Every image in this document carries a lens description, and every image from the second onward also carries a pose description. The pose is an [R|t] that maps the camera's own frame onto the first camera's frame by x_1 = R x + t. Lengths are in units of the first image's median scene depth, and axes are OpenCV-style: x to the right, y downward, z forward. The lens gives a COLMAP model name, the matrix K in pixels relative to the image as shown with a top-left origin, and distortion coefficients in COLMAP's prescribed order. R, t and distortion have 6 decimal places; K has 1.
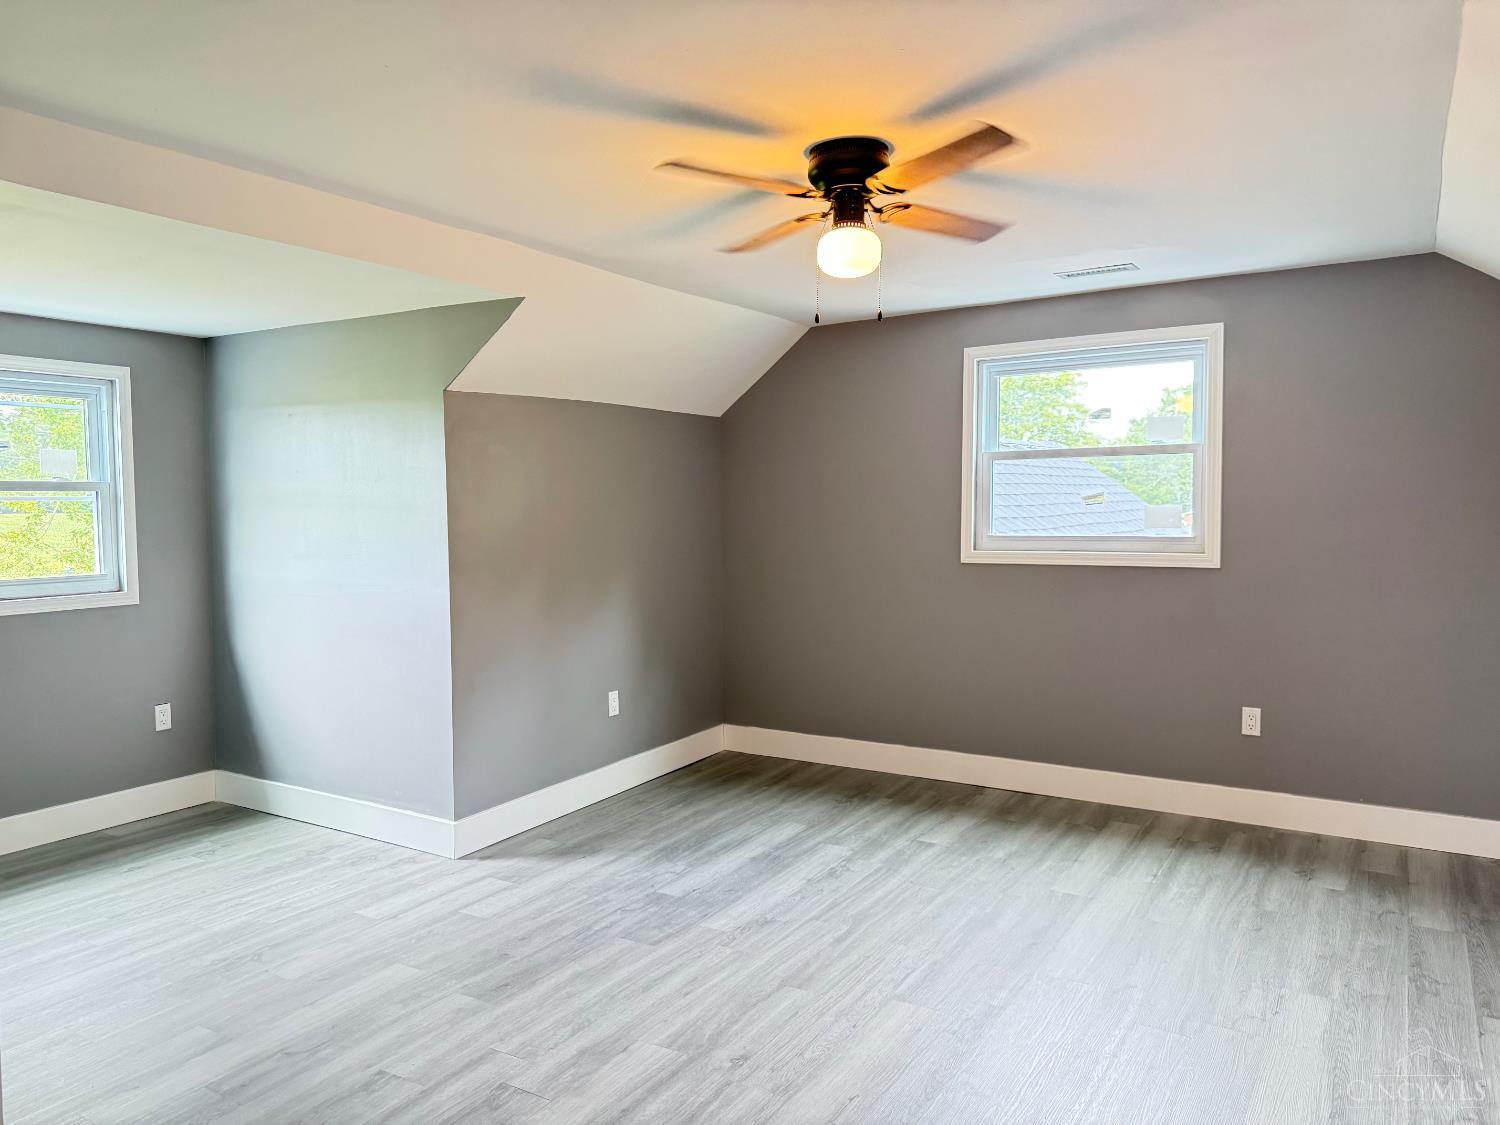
lens RADIAL K [[1044.1, 0, 738.9], [0, 1044.1, 556.5], [0, 0, 1]] dist [0.114846, -0.183469]
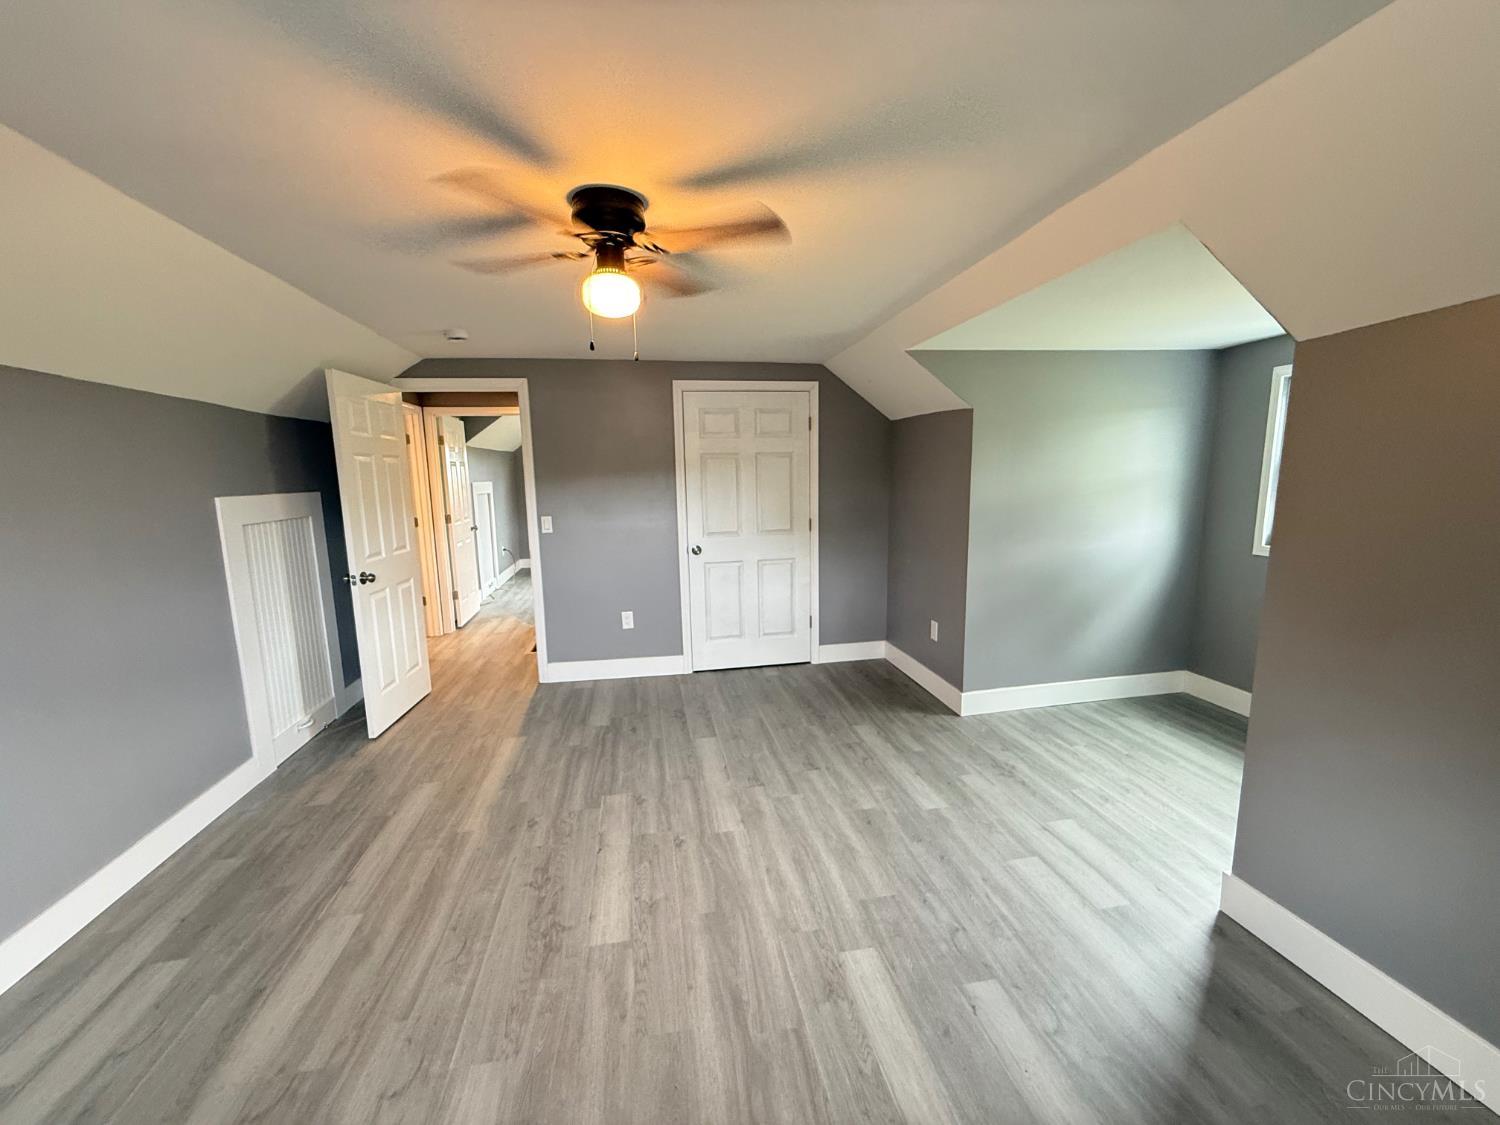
lens RADIAL K [[602.4, 0, 746.6], [0, 602.4, 565.3], [0, 0, 1]] dist [0.000582, 0.000309]
pose [[-0.740126, 0.128418, -0.660093, 0.352115], [-0.005020, 0.980514, 0.196384, -0.095947], [0.672450, 0.148663, -0.725059, 1.221047]]
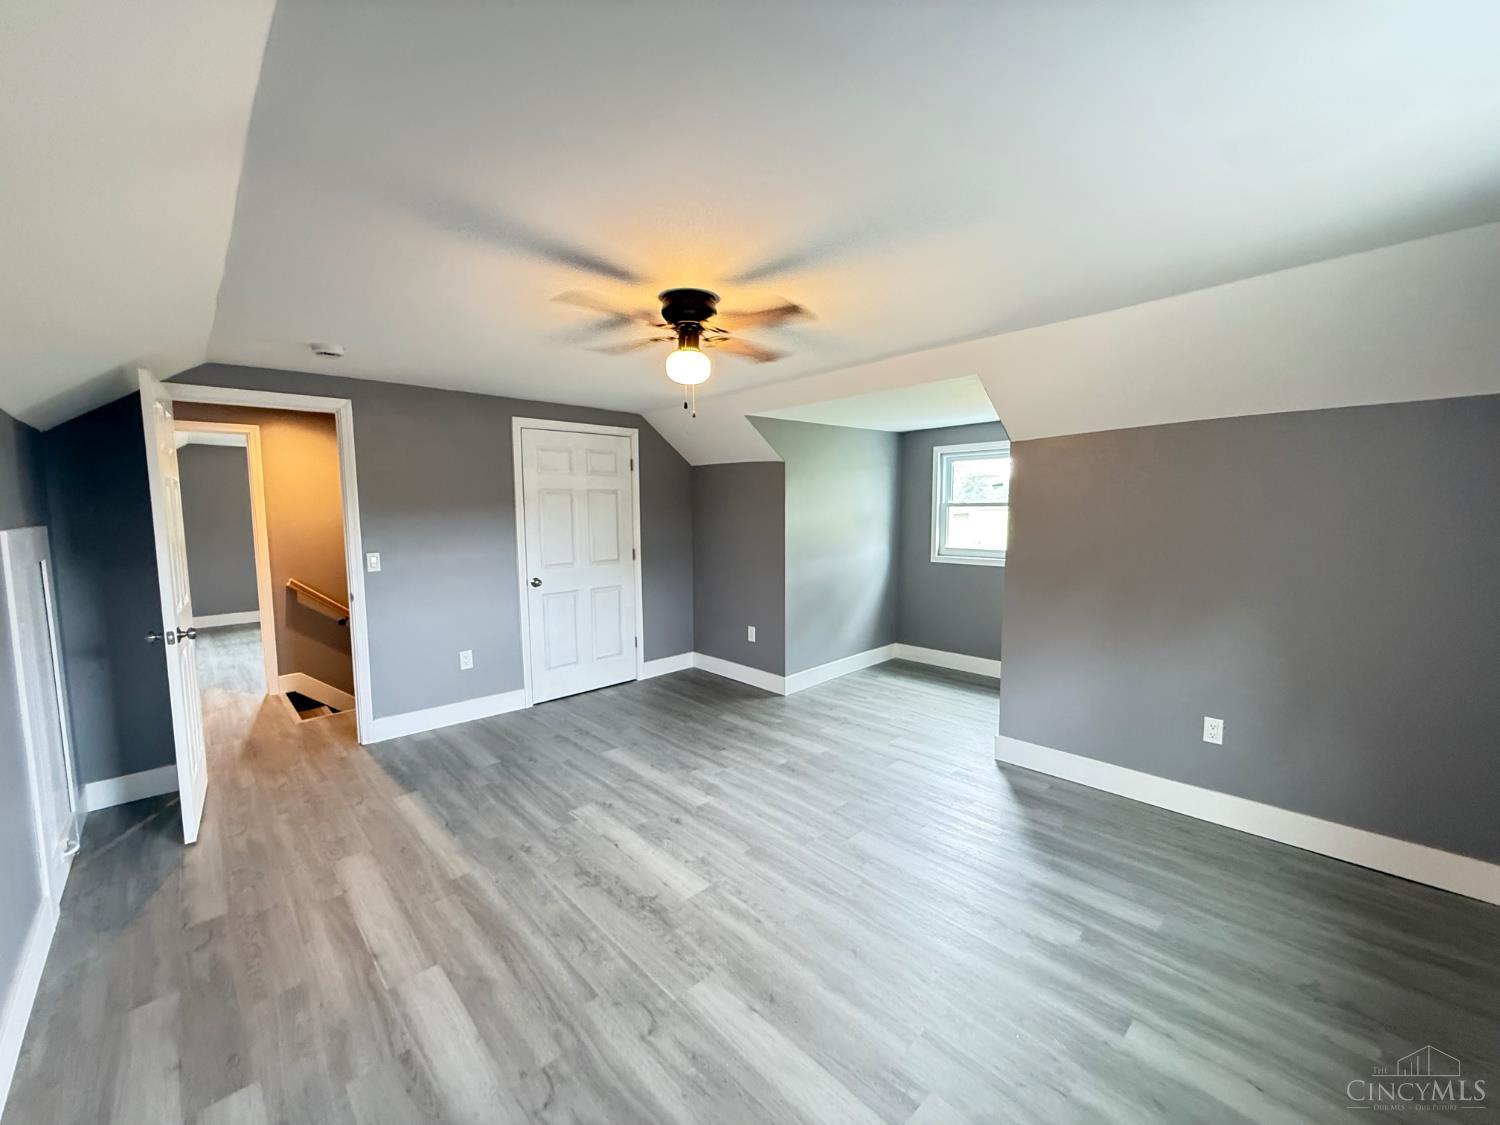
lens RADIAL K [[601.5, 0, 750.0], [0, 601.5, 562.5], [0, 0, 1]] dist [0.002242, 0.000263]
pose [[-0.244668, 0.103485, -0.964069, 0.701757], [-0.036891, 0.992575, 0.115907, -0.086533], [0.968905, 0.063924, -0.239033, 0.985103]]
